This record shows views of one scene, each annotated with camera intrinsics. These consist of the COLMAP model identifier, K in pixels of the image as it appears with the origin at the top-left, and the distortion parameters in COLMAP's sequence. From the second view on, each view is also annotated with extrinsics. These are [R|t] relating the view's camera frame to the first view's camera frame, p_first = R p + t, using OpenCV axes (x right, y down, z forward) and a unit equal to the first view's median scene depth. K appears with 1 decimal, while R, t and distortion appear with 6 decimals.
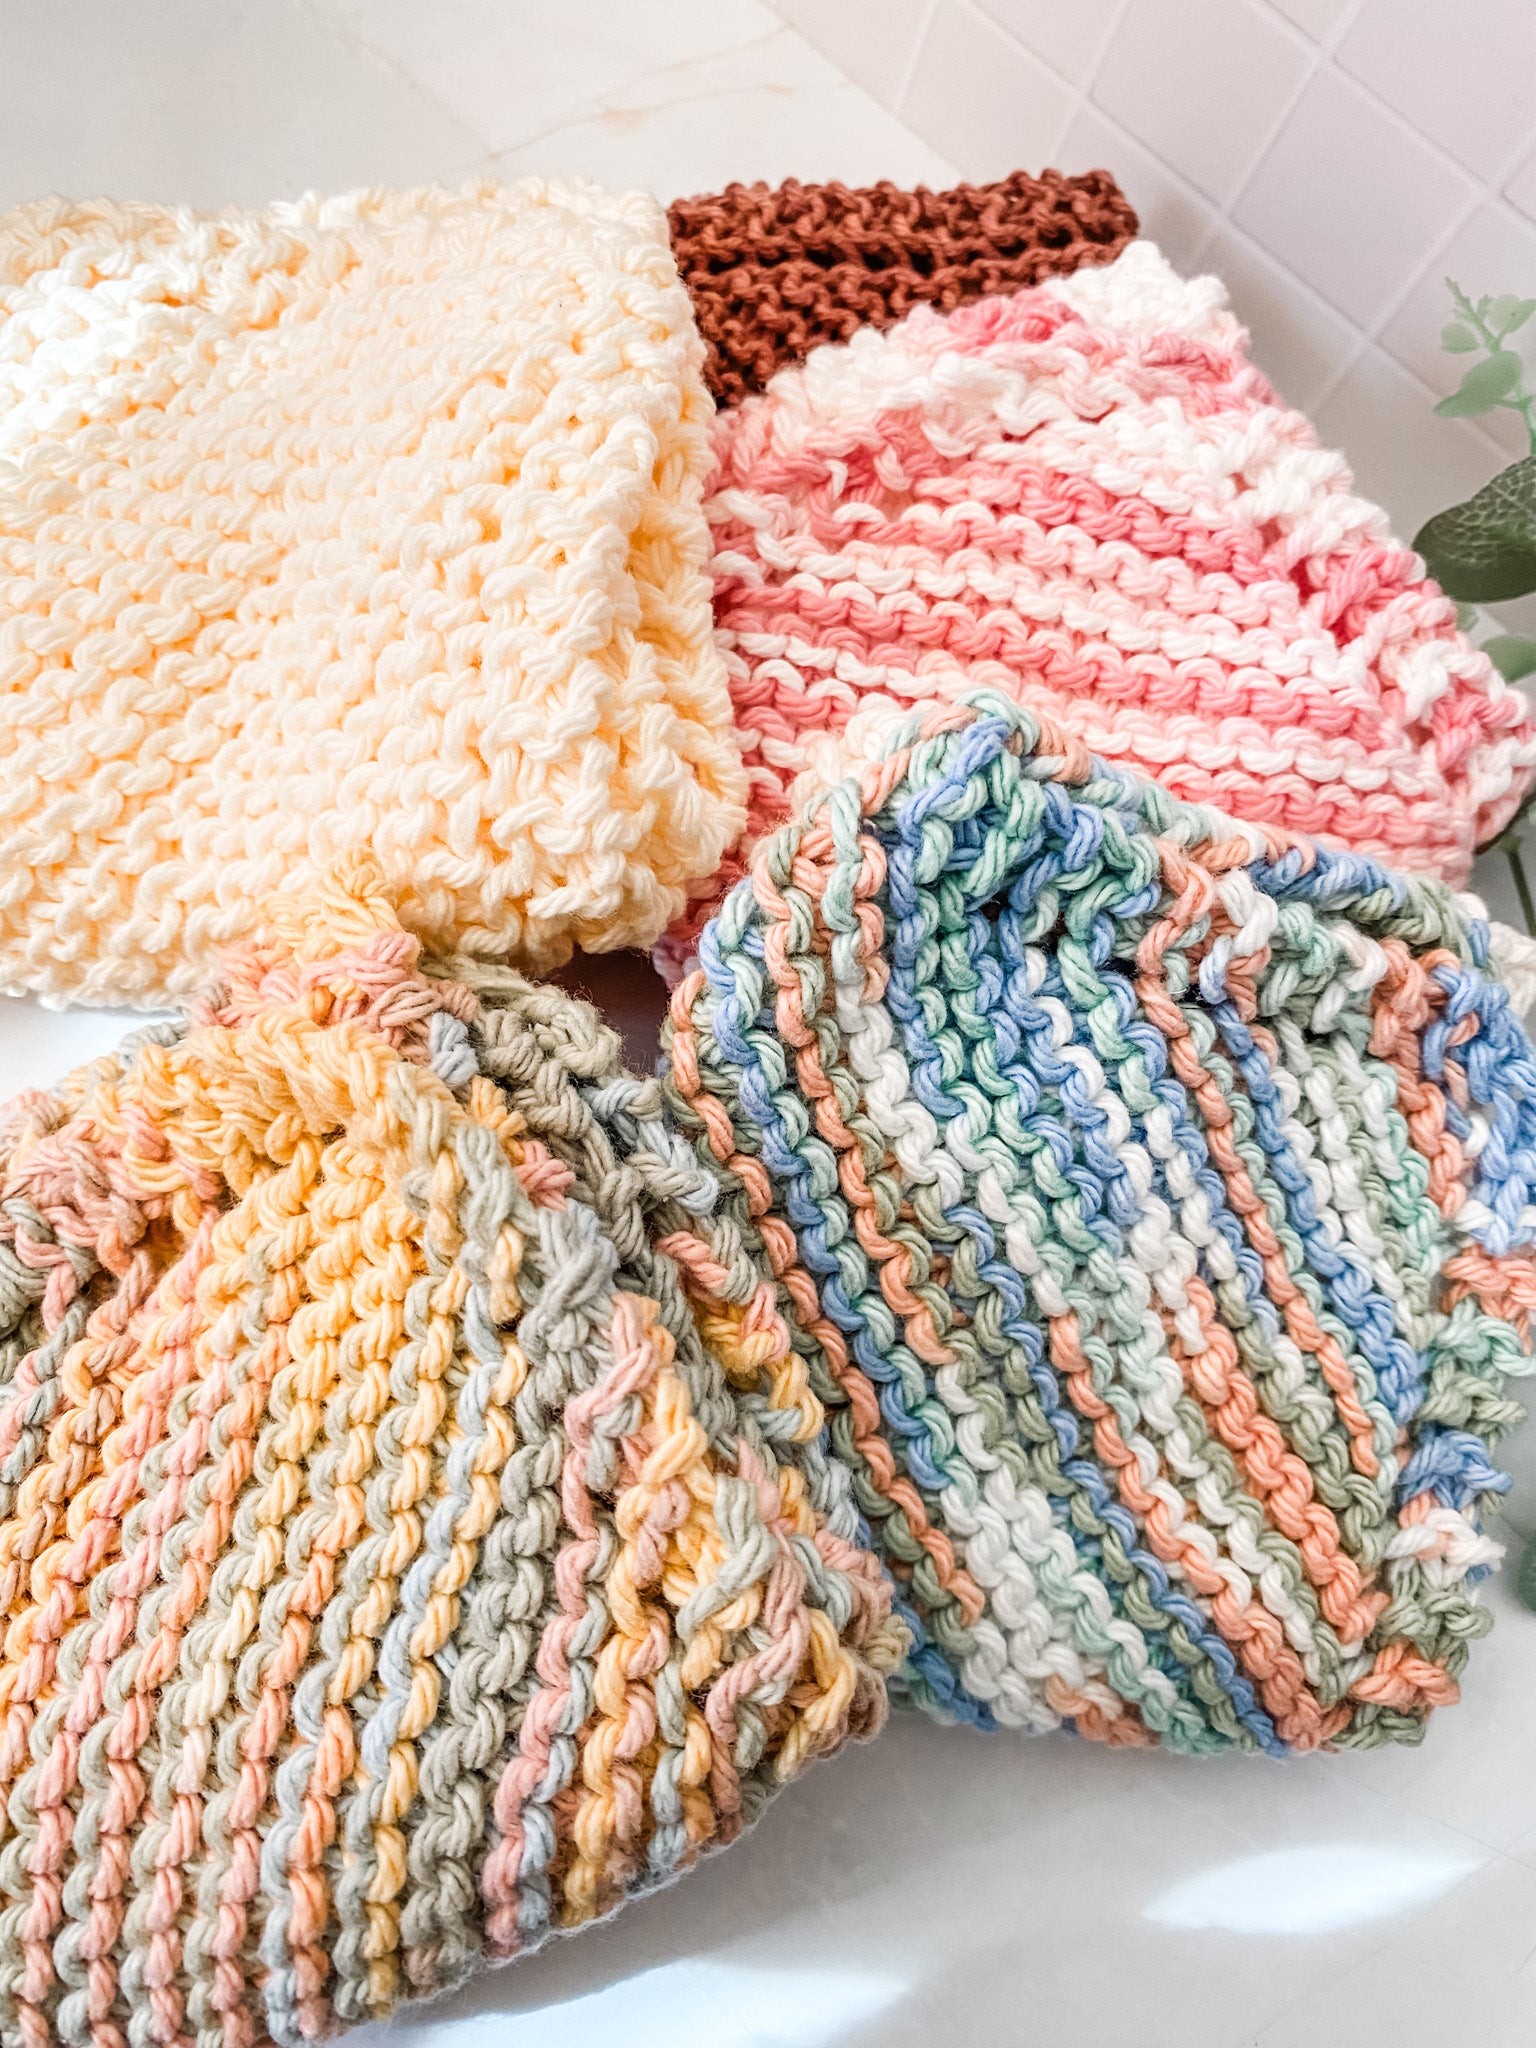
lens RADIAL K [[1559.8, 0, 783.6], [0, 1559.8, 1011.2], [0, 0, 1]] dist [0.010758, -0.023490]
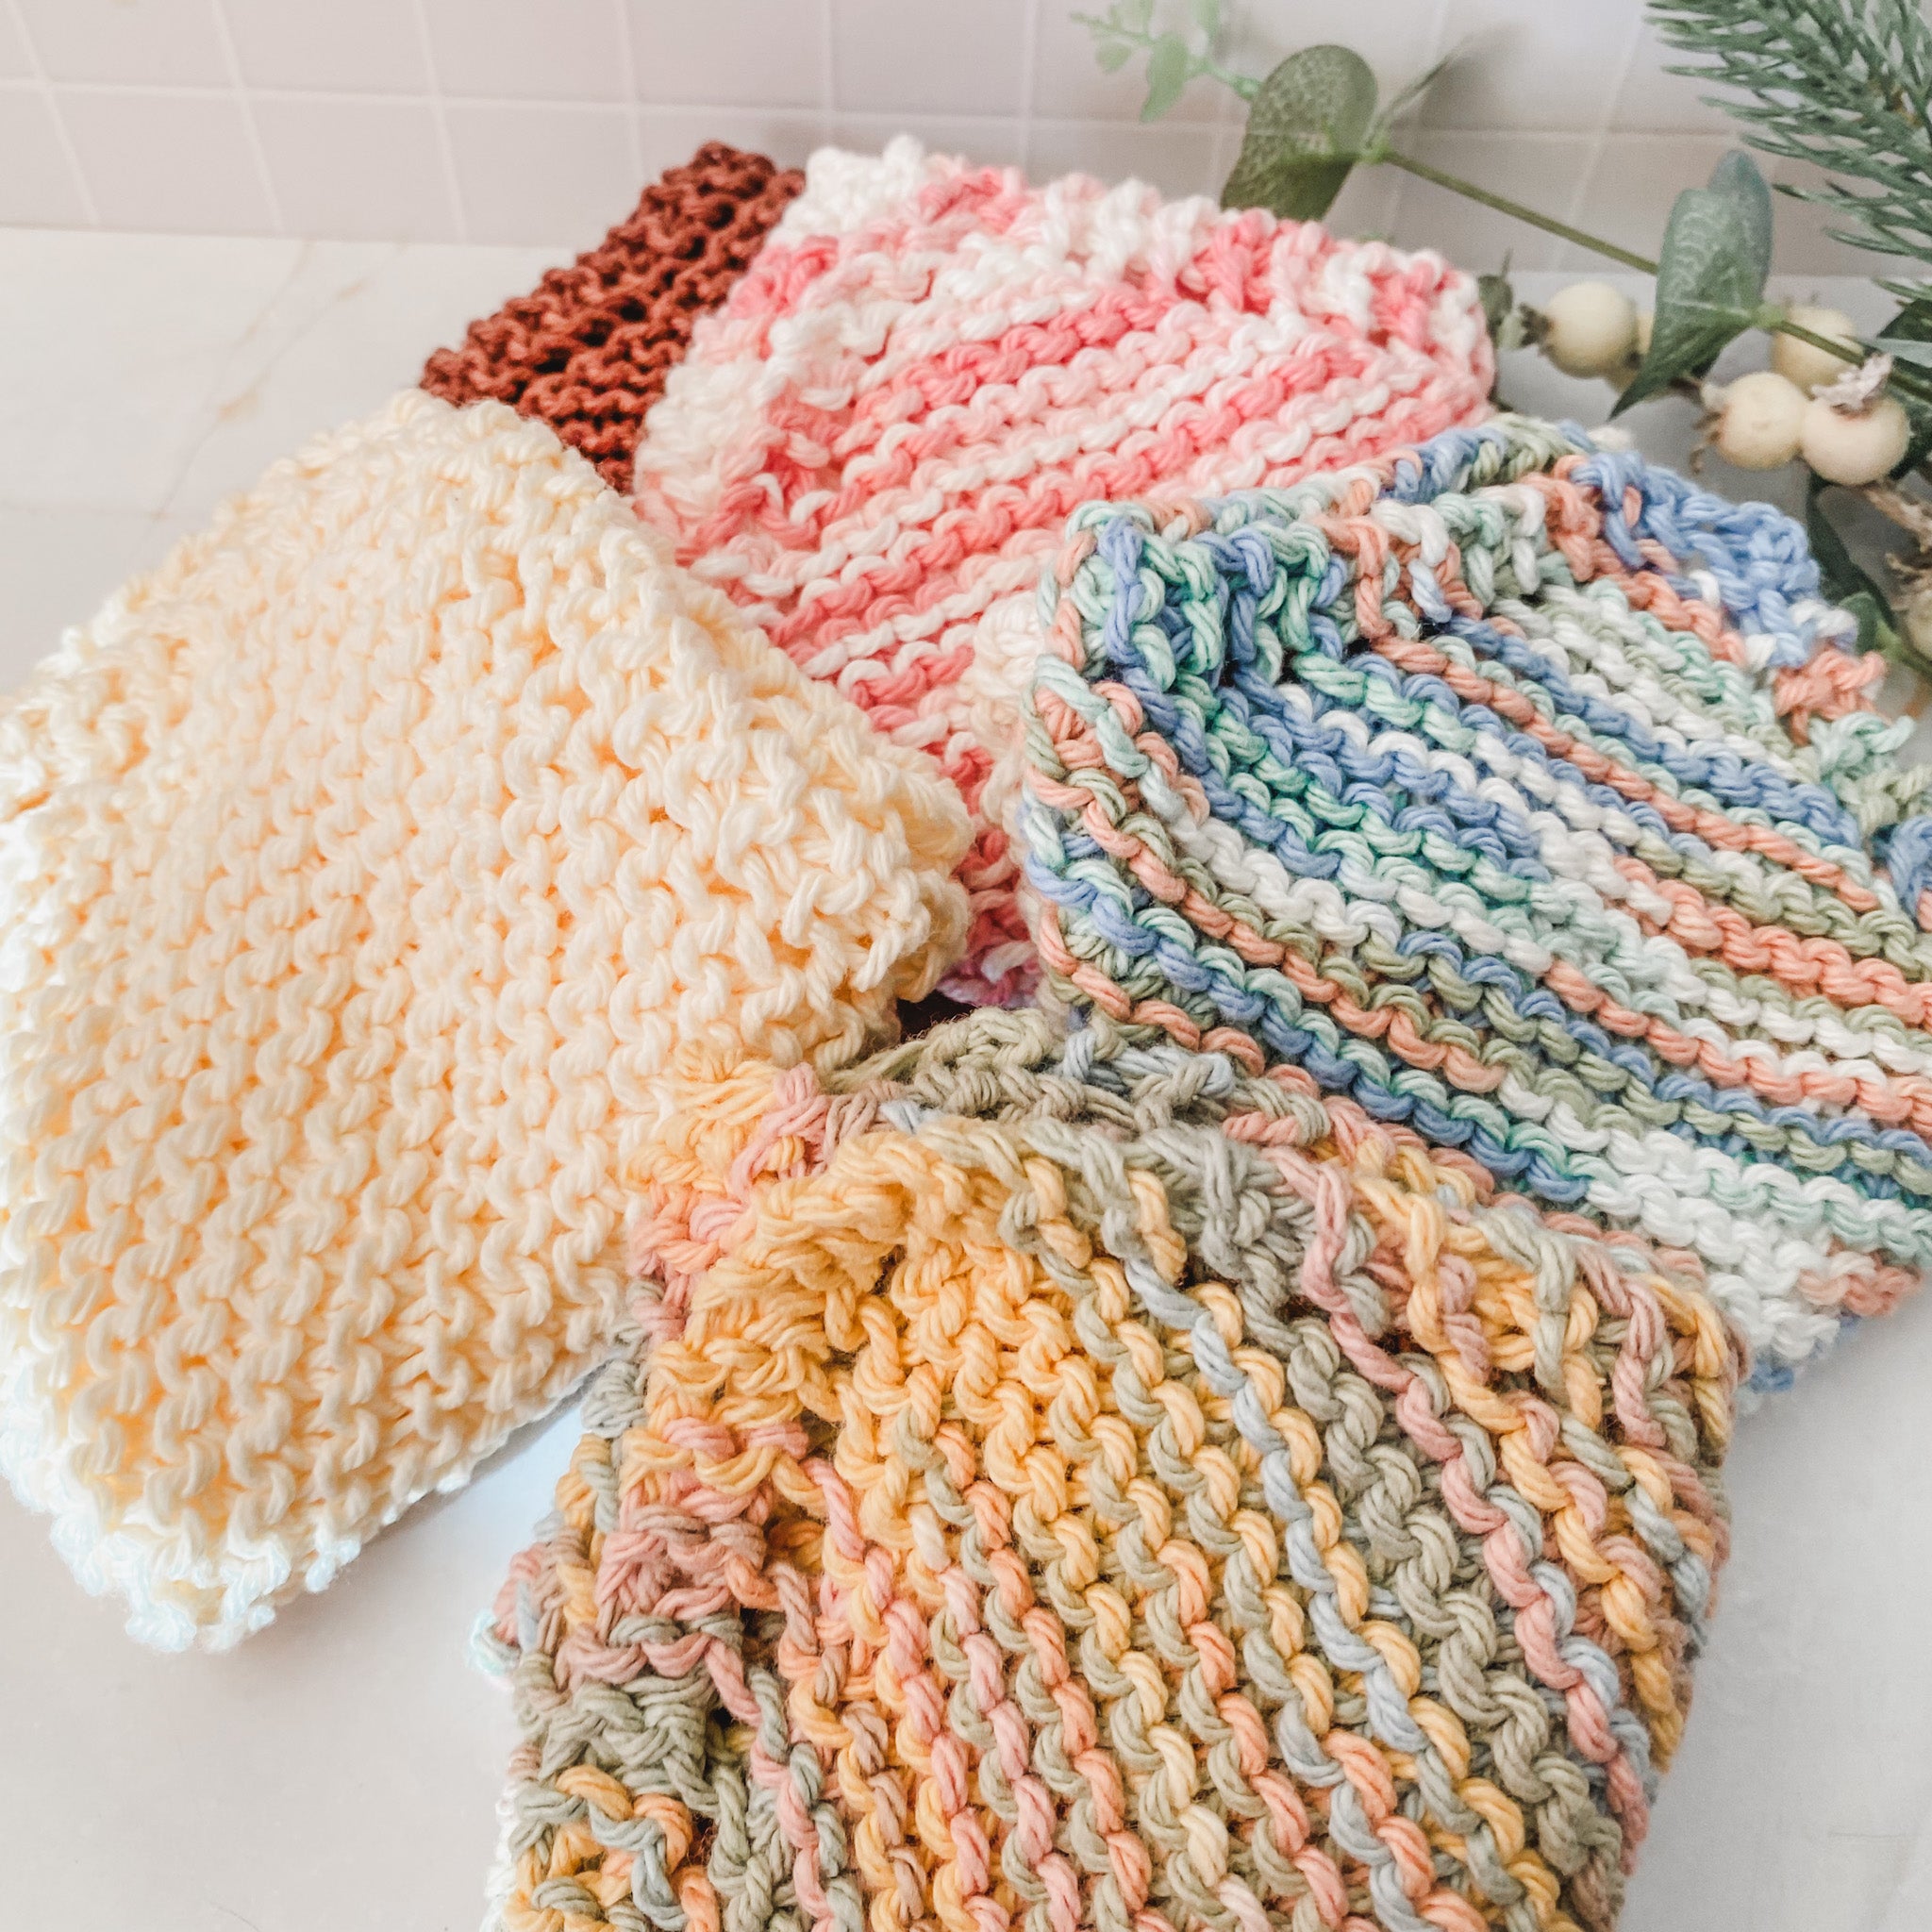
lens RADIAL K [[1964.7, 0, 961.0], [0, 1964.7, 954.6], [0, 0, 1]] dist [0.076762, -0.184499]
pose [[0.751631, -0.630712, 0.193012, -0.323422], [0.653254, 0.752275, -0.085679, 0.058431], [-0.091159, 0.190484, 0.977449, -0.148977]]
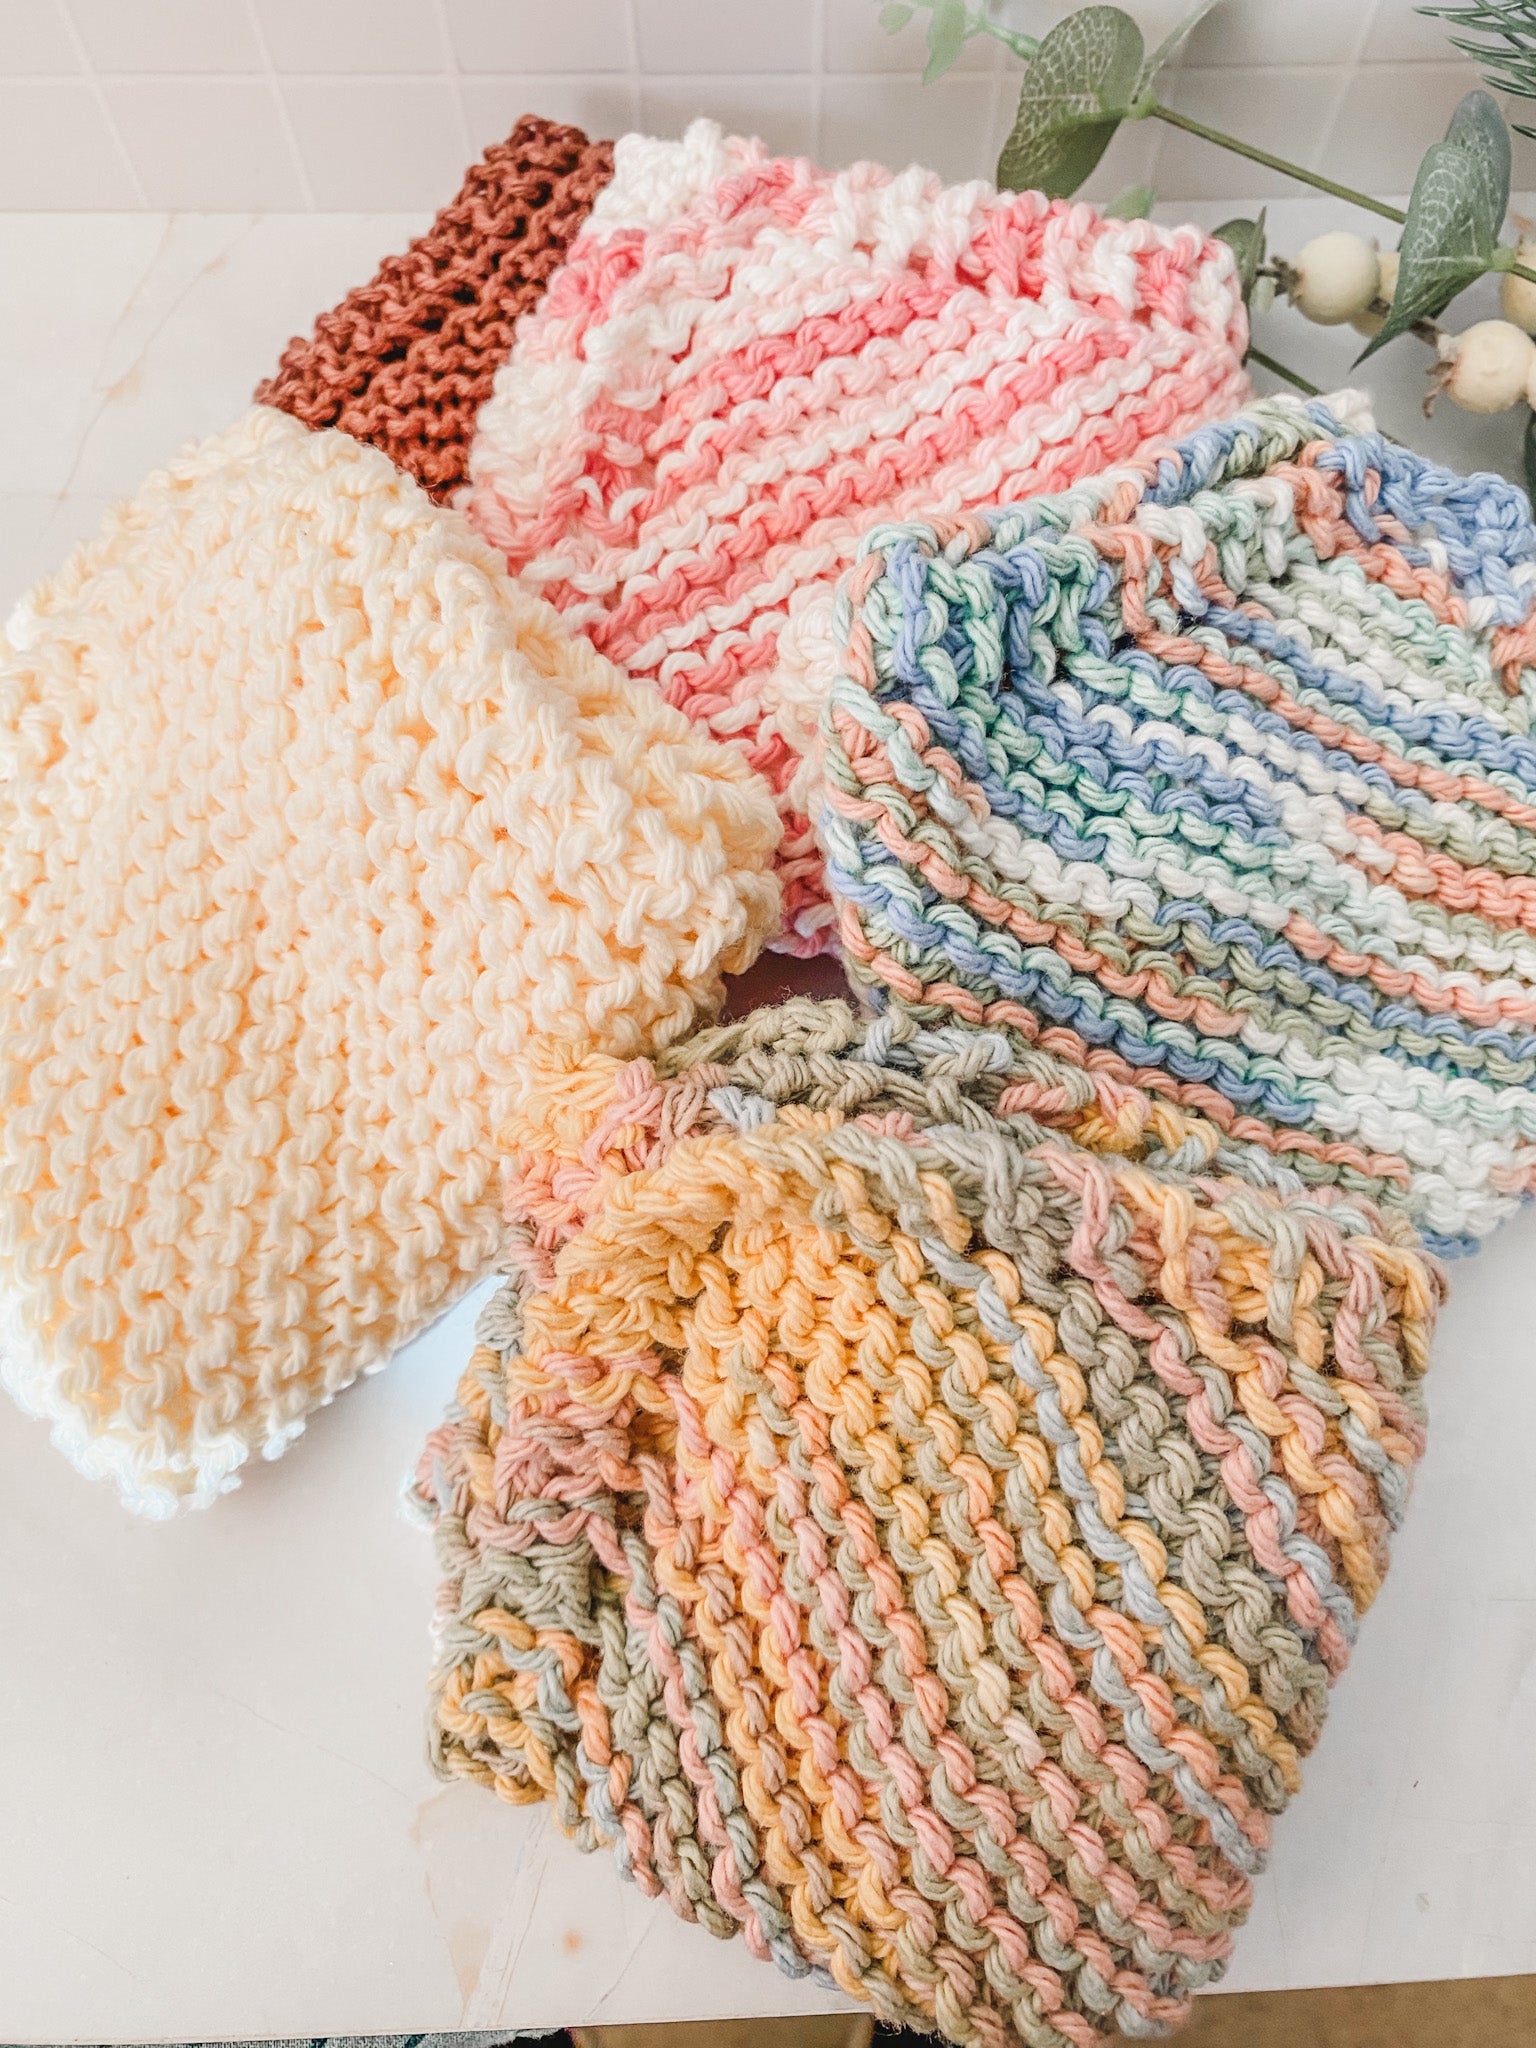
lens RADIAL K [[1559.8, 0, 783.6], [0, 1559.8, 1011.2], [0, 0, 1]] dist [0.010758, -0.023490]
pose [[0.731761, -0.679298, 0.055503, -0.186527], [0.677323, 0.733863, 0.051760, -0.055993], [-0.075892, -0.000283, 0.997116, -0.067712]]
